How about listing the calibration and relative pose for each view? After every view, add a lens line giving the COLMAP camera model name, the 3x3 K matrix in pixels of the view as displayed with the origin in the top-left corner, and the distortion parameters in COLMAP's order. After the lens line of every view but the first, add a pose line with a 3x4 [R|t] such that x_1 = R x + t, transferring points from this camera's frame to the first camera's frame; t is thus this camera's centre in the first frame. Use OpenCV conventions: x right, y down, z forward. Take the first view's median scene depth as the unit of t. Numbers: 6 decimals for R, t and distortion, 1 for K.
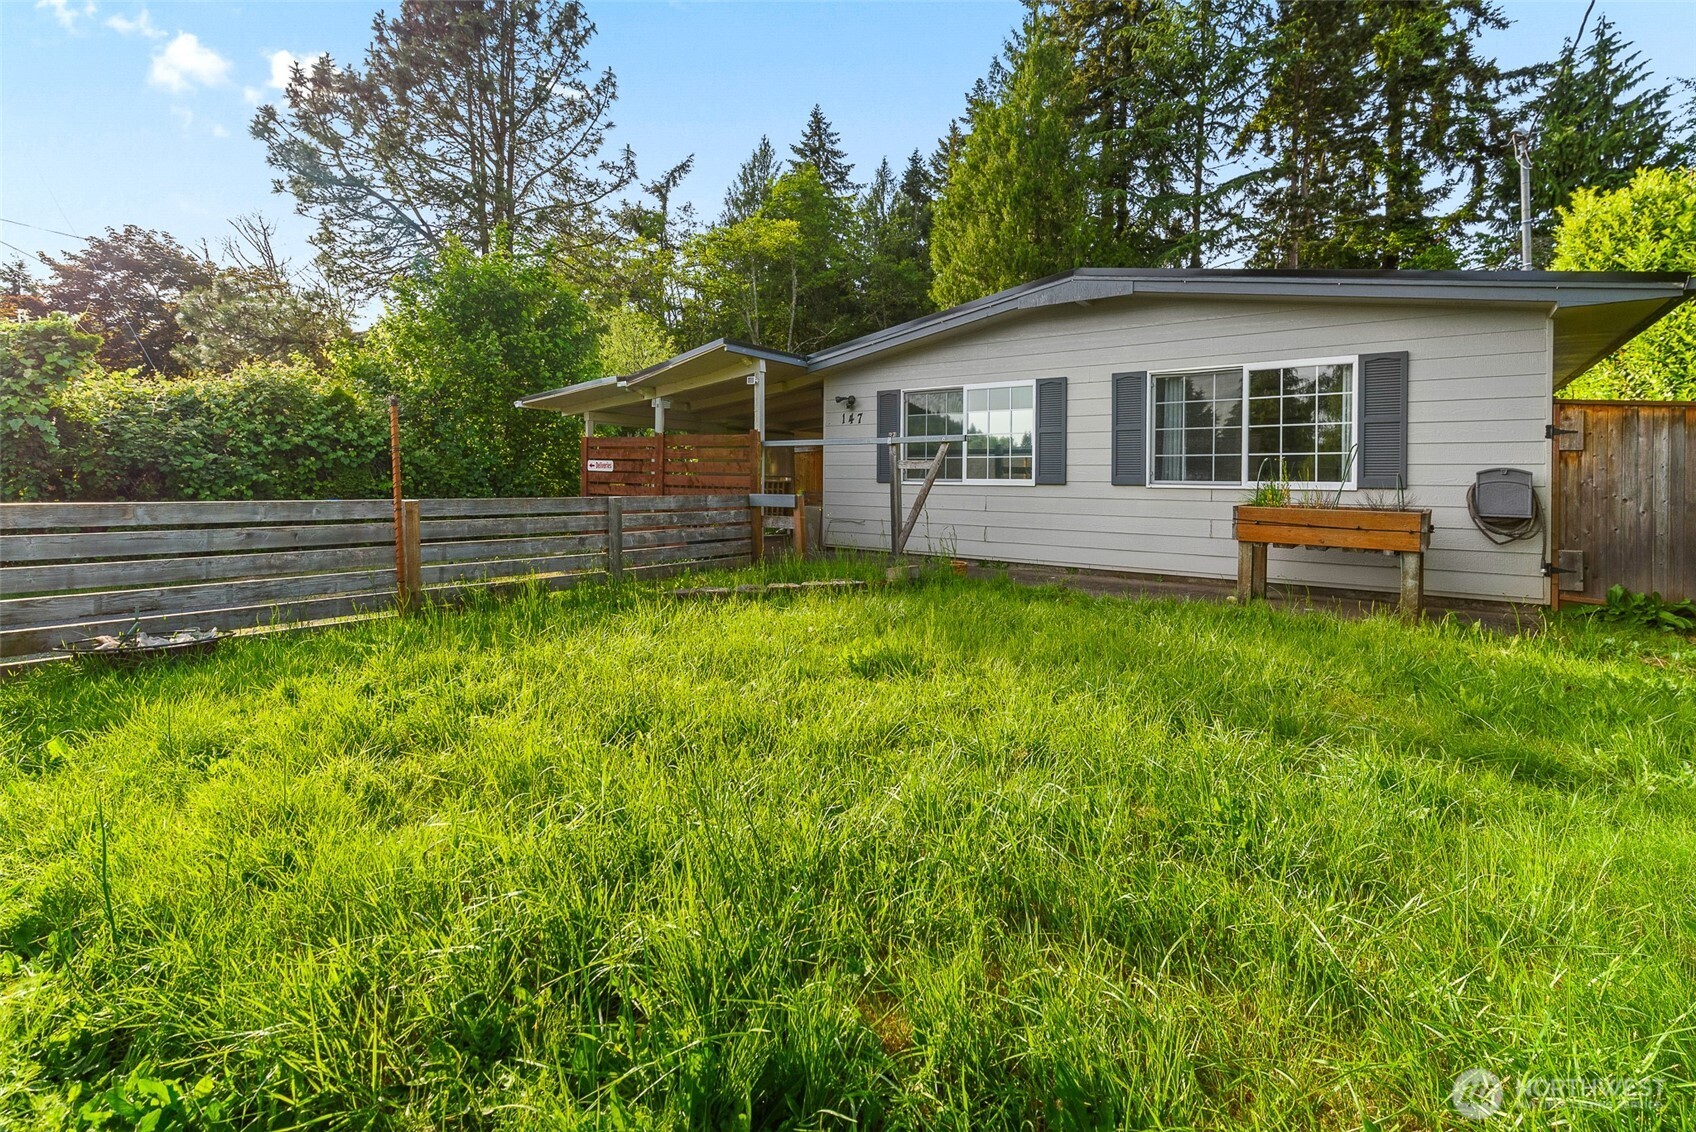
lens RADIAL K [[762.1, 0, 826.3], [0, 762.1, 483.1], [0, 0, 1]] dist [-0.001112, -0.000514]
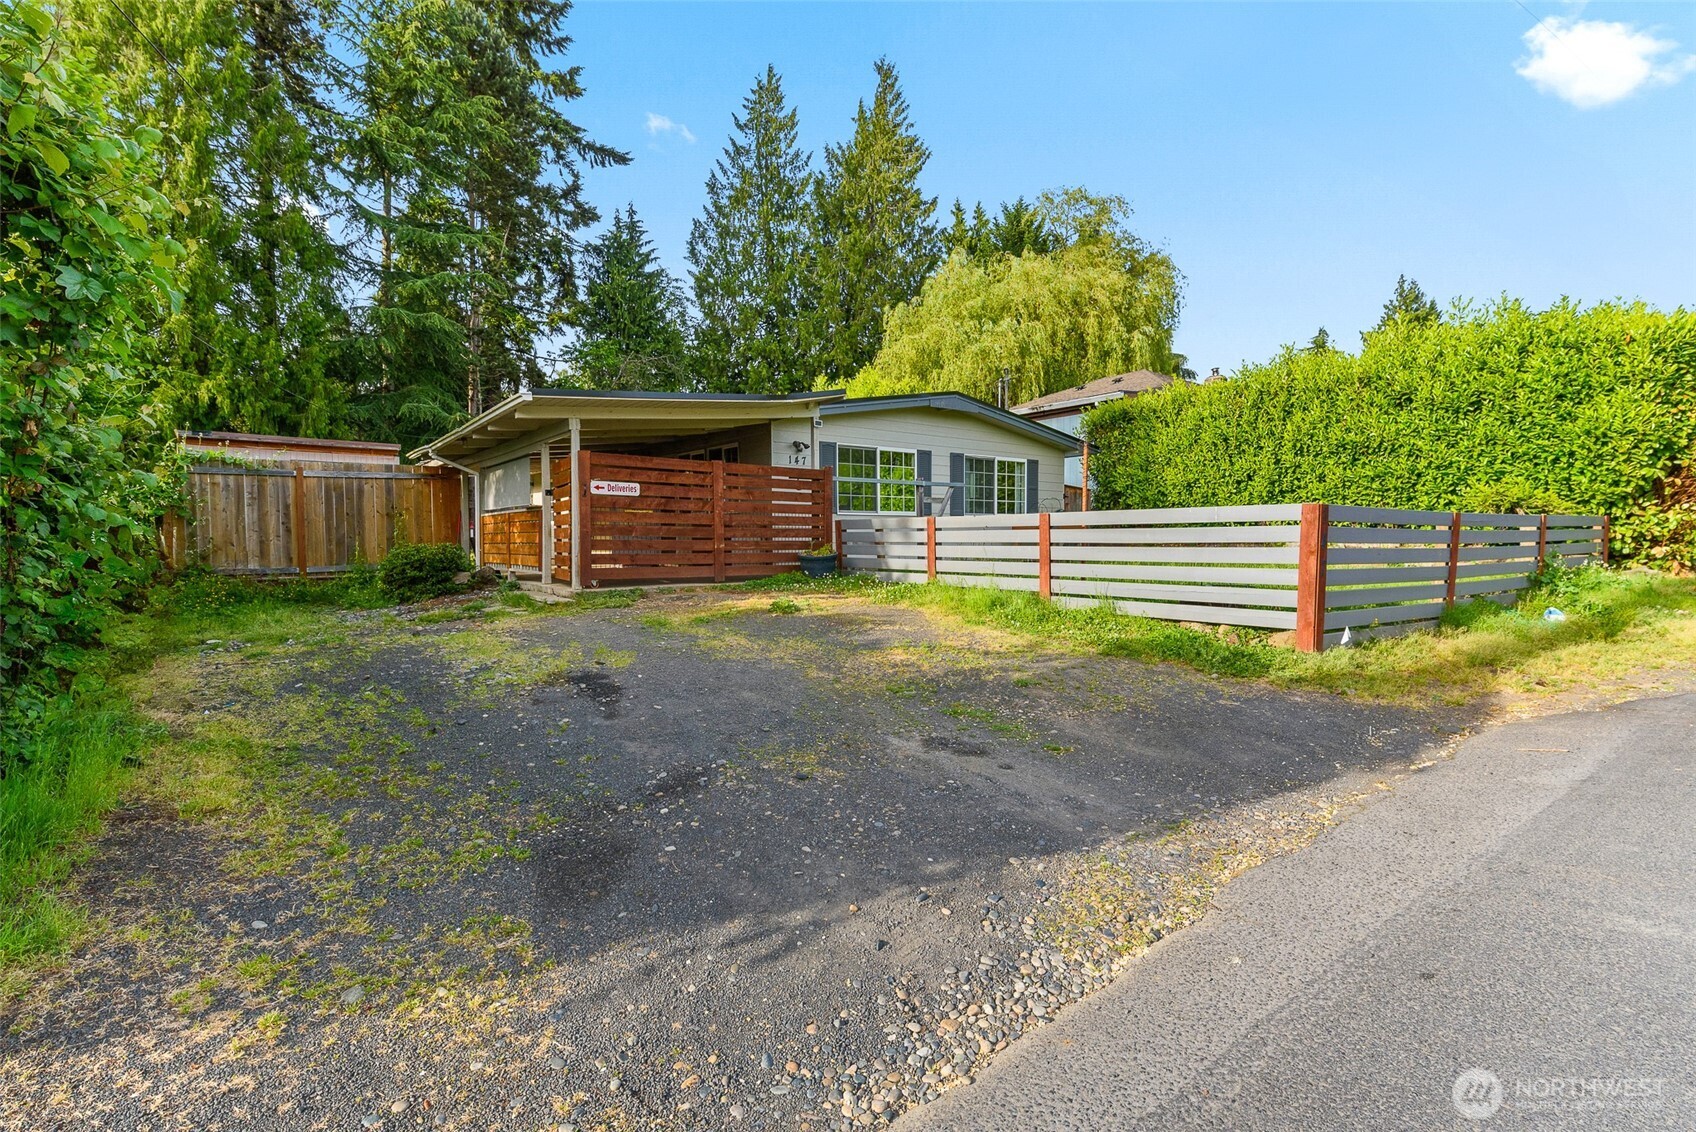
lens RADIAL K [[797.4, 0, 848.0], [0, 797.4, 566.0], [0, 0, 1]] dist [0.011331, -0.000251]
pose [[0.259103, -0.048651, 0.964624, -1.221128], [0.005992, 0.998792, 0.048765, 0.023202], [-0.965831, -0.006855, 0.259082, 0.611124]]
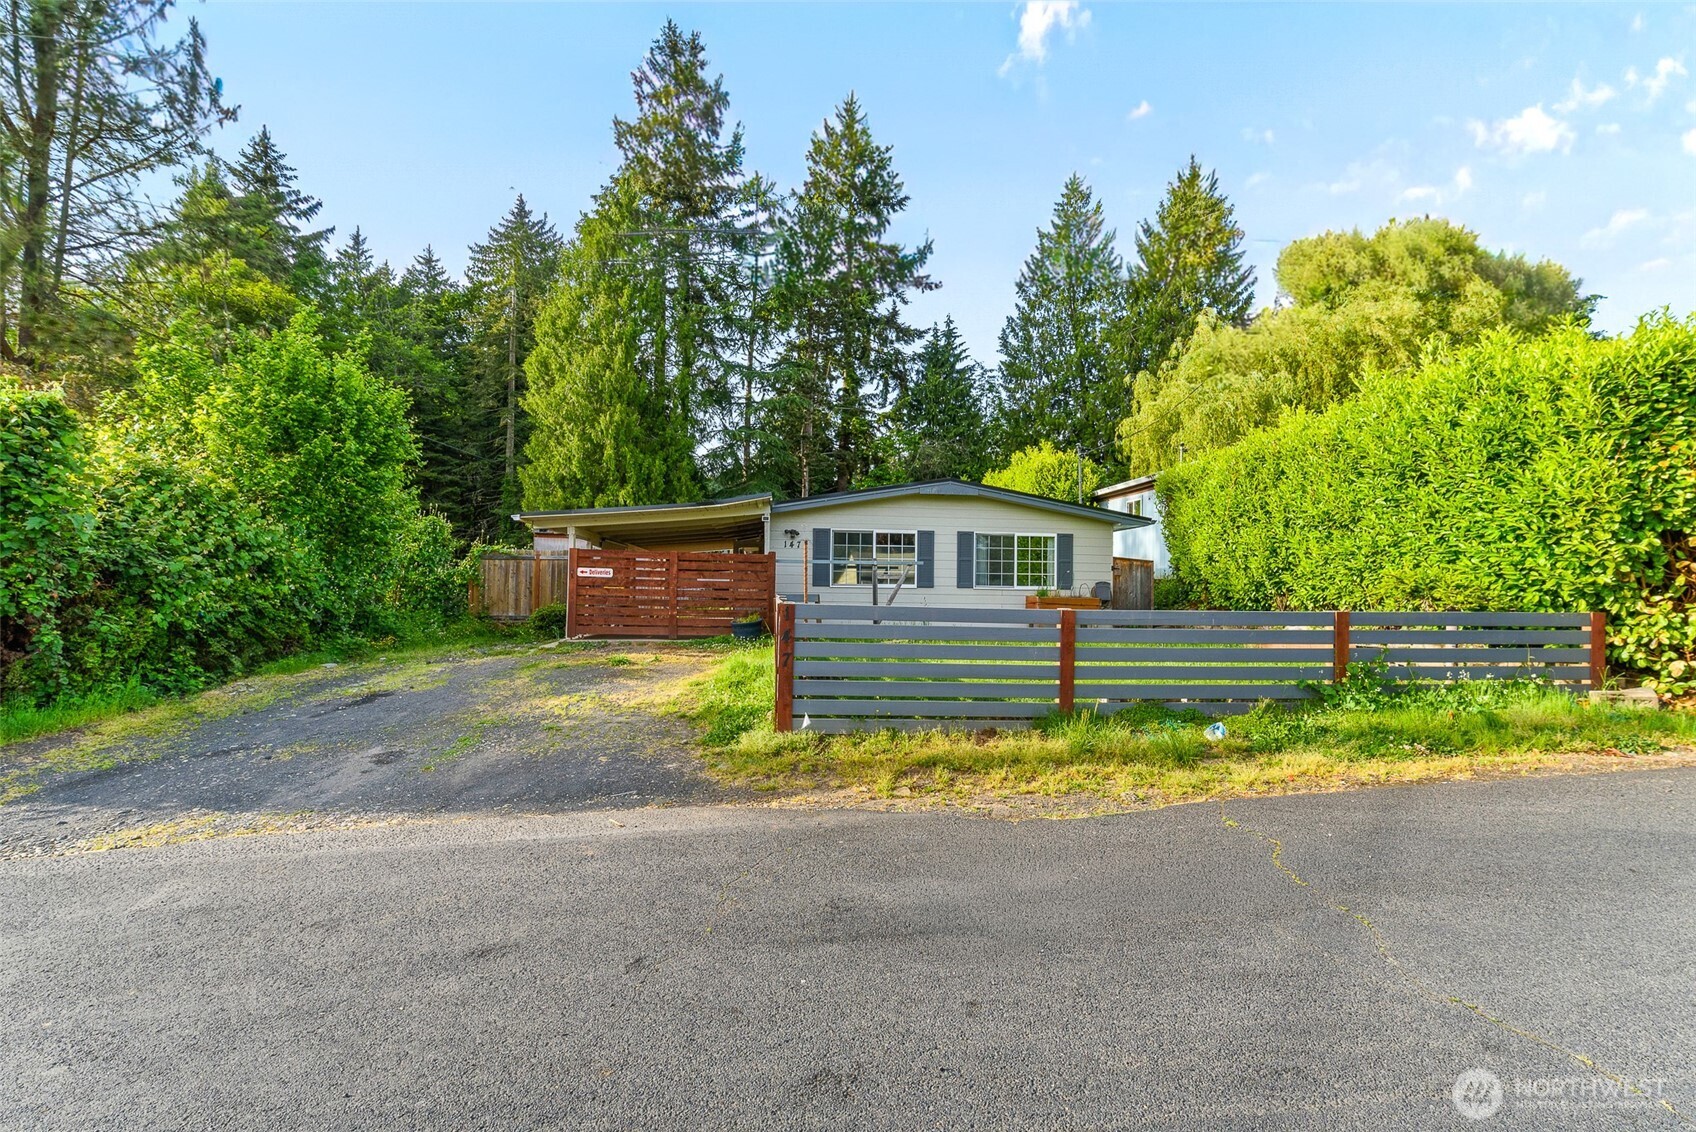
lens RADIAL K [[717.7, 0, 848.0], [0, 717.7, 566.0], [0, 0, 1]] dist [0.001209, -0.000022]
pose [[0.724040, 0.013839, 0.689619, -0.910188], [-0.003685, 0.999862, -0.016195, -0.018413], [-0.689748, 0.009185, 0.723991, -0.123271]]
